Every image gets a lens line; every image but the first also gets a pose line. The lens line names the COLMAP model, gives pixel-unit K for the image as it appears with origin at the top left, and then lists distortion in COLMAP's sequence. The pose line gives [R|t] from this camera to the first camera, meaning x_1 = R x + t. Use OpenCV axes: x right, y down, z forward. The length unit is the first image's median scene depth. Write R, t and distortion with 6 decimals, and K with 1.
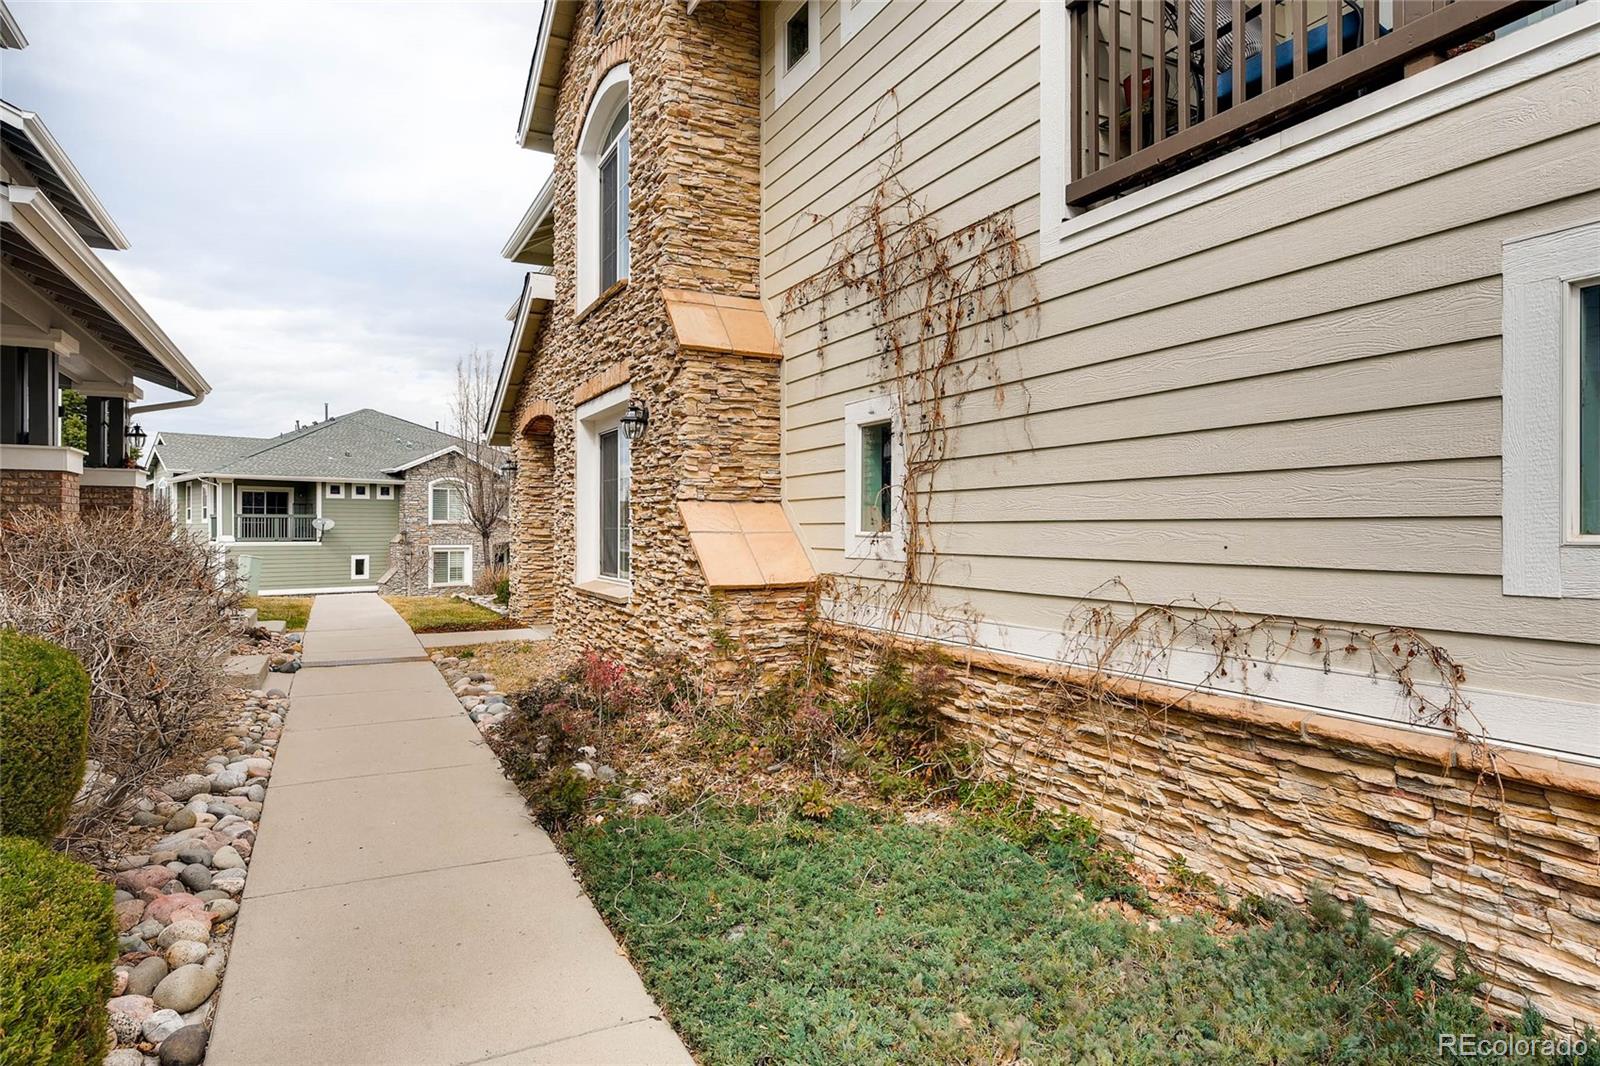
lens RADIAL K [[906.2, 0, 800.0], [0, 906.2, 533.0], [0, 0, 1]] dist [0.004049, 0.000716]
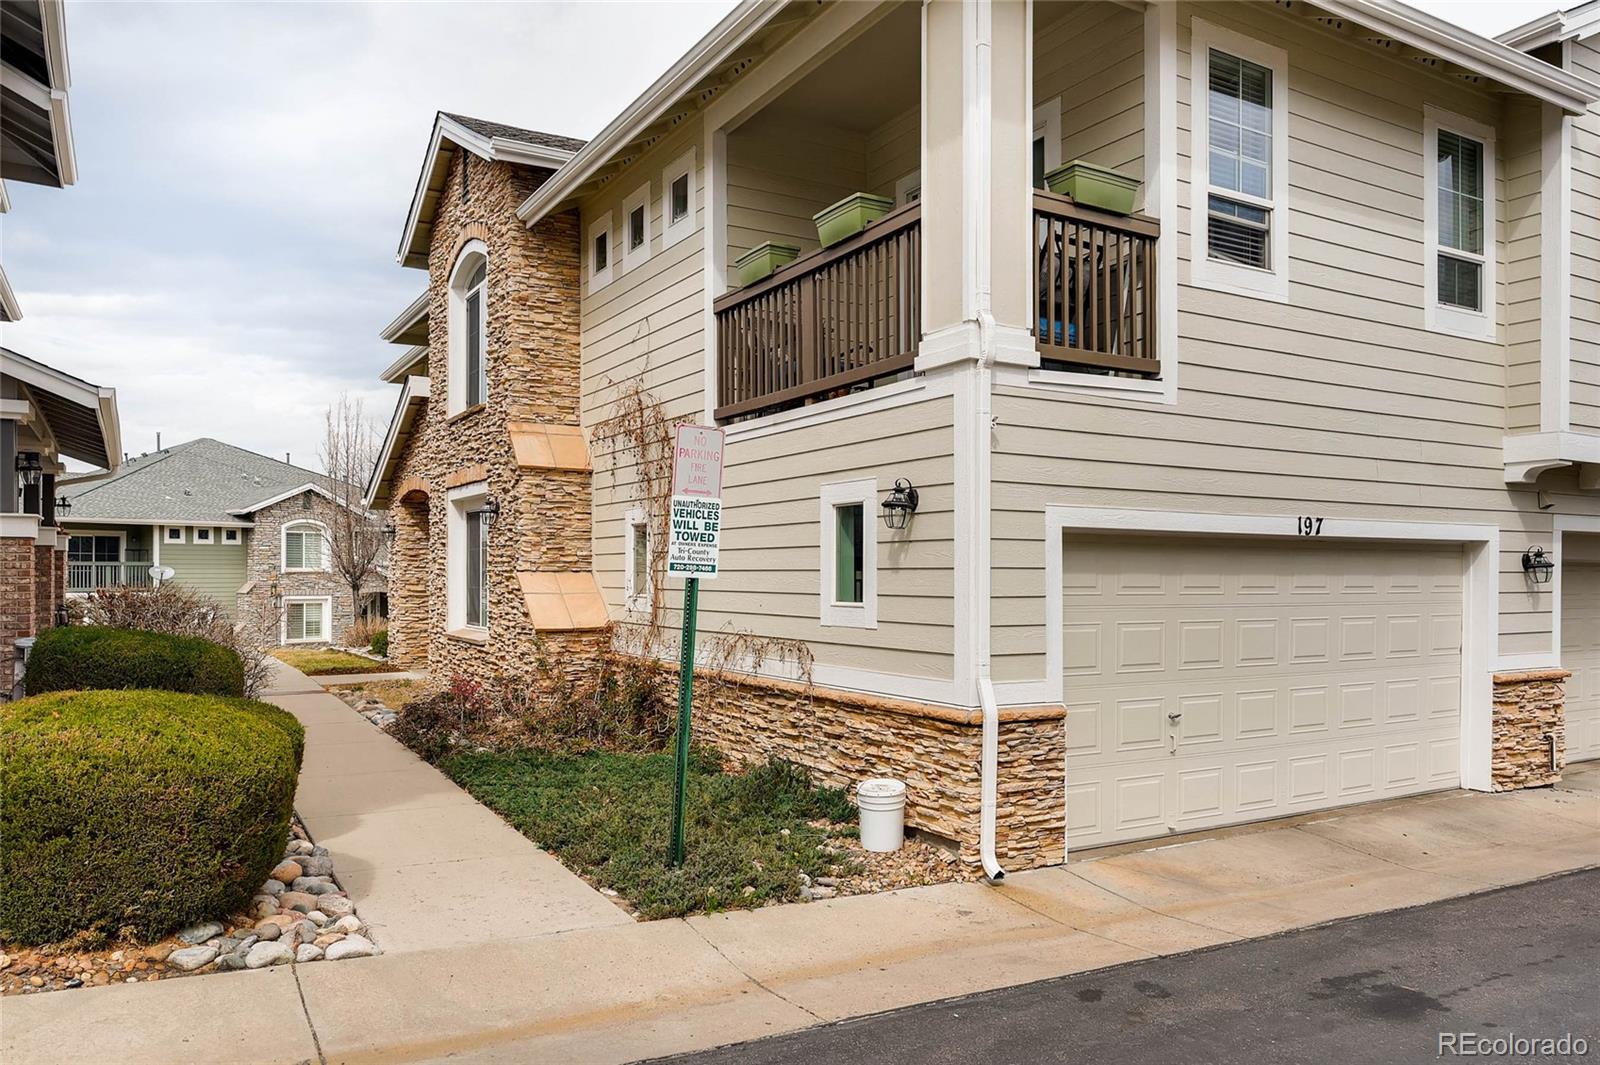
lens RADIAL K [[1139.7, 0, 806.5], [0, 1139.7, 576.2], [0, 0, 1]] dist [-0.003407, -0.002701]
pose [[0.998240, -0.000453, 0.059295, 0.202525], [0.000546, 0.999999, -0.001553, -0.022878], [-0.059294, 0.001583, 0.998239, -0.784975]]
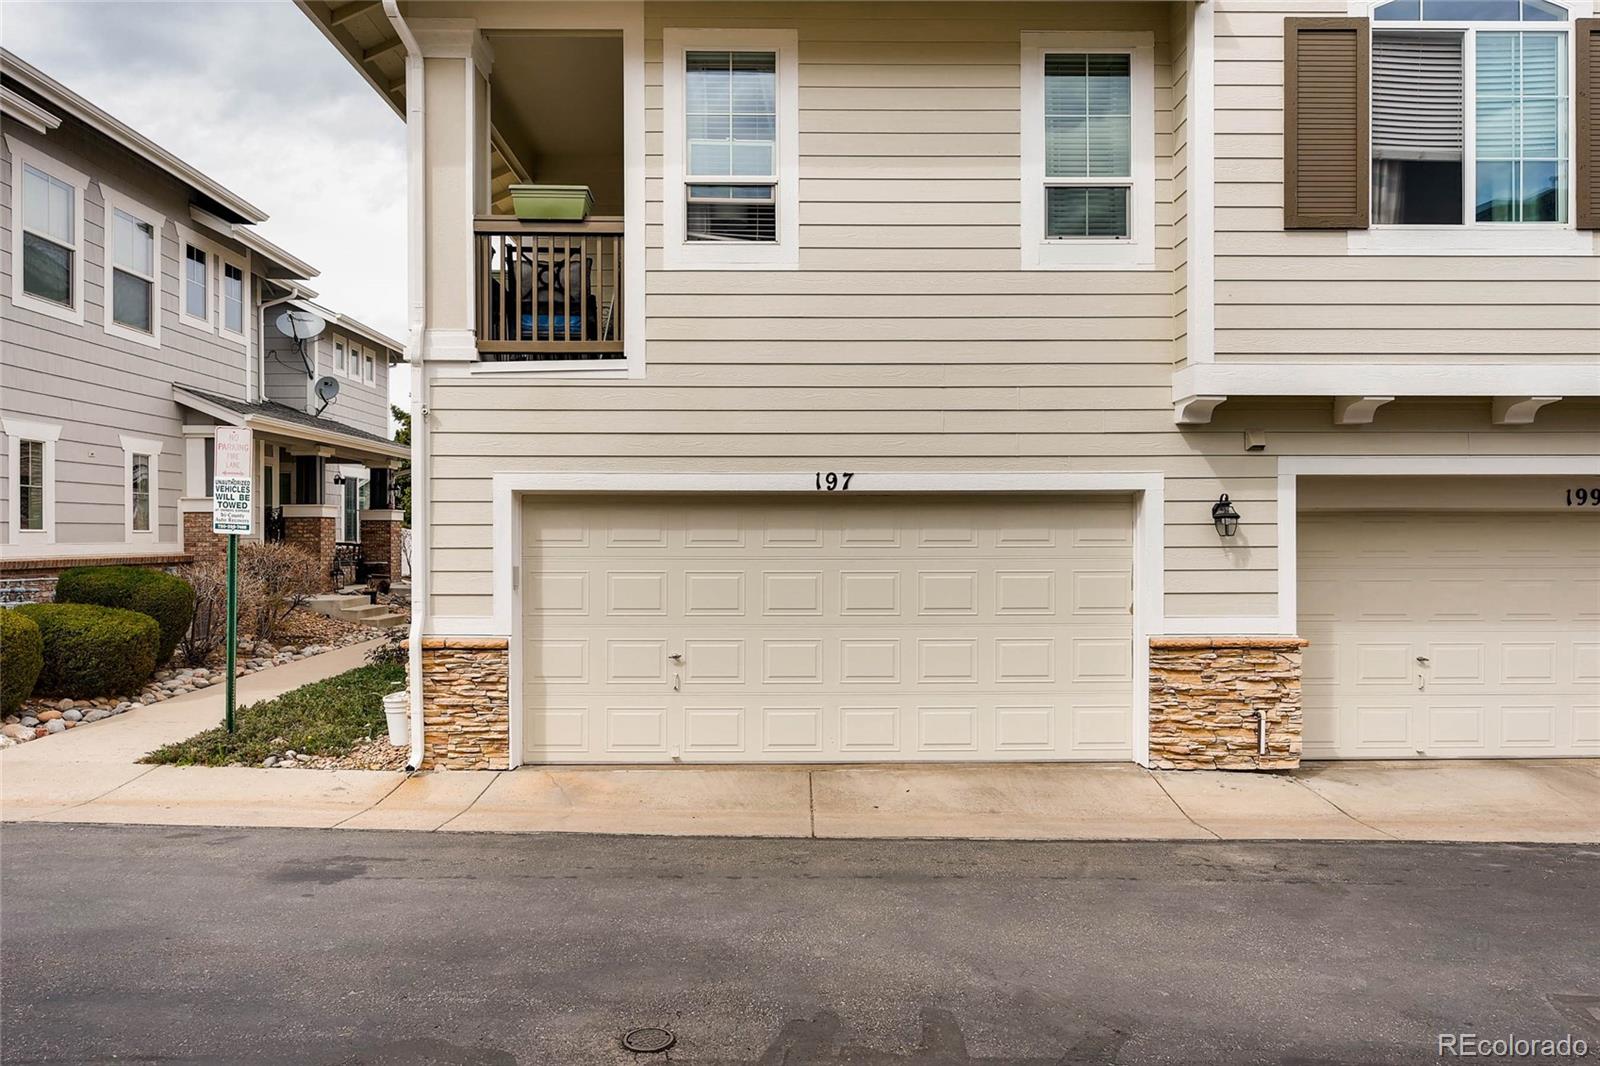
lens RADIAL K [[1074.0, 0, 800.0], [0, 1074.0, 533.0], [0, 0, 1]] dist [0.004335, 0.000561]
pose [[0.897541, -0.005275, -0.440900, 2.018459], [0.003711, 0.999983, -0.004410, -0.011673], [0.440916, 0.002322, 0.897545, -0.612523]]
